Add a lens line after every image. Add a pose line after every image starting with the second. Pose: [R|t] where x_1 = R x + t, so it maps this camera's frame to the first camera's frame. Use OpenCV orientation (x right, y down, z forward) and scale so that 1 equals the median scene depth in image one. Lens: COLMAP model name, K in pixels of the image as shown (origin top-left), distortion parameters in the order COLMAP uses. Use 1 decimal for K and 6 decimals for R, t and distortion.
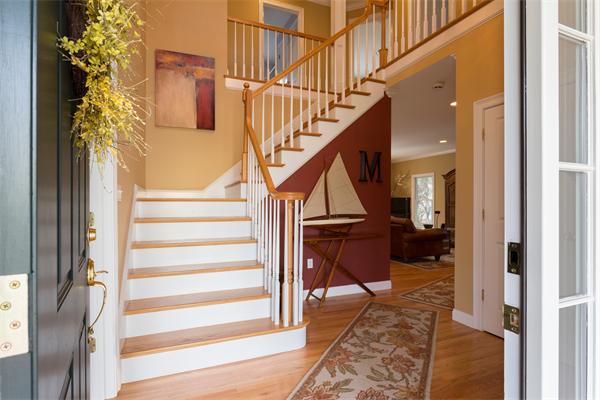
lens RADIAL K [[307.7, 0, 298.2], [0, 307.7, 199.9], [0, 0, 1]] dist [-0.005738, -0.001408]
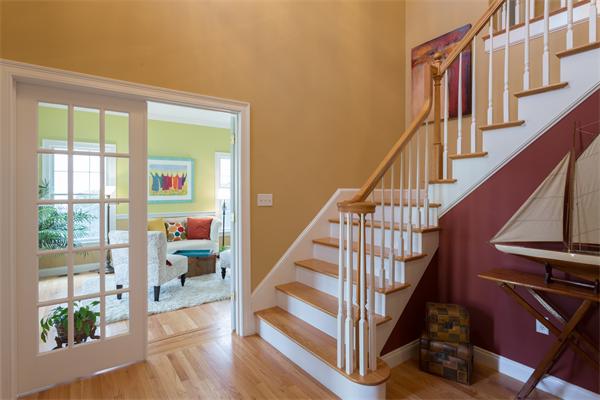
lens RADIAL K [[307.7, 0, 300.3], [0, 307.7, 194.6], [0, 0, 1]] dist [-0.005738, -0.001408]
pose [[0.250801, 0.014693, -0.967927, 0.459839], [-0.005397, 0.999890, 0.013779, -0.032478], [0.968024, 0.001768, 0.250853, 0.442453]]
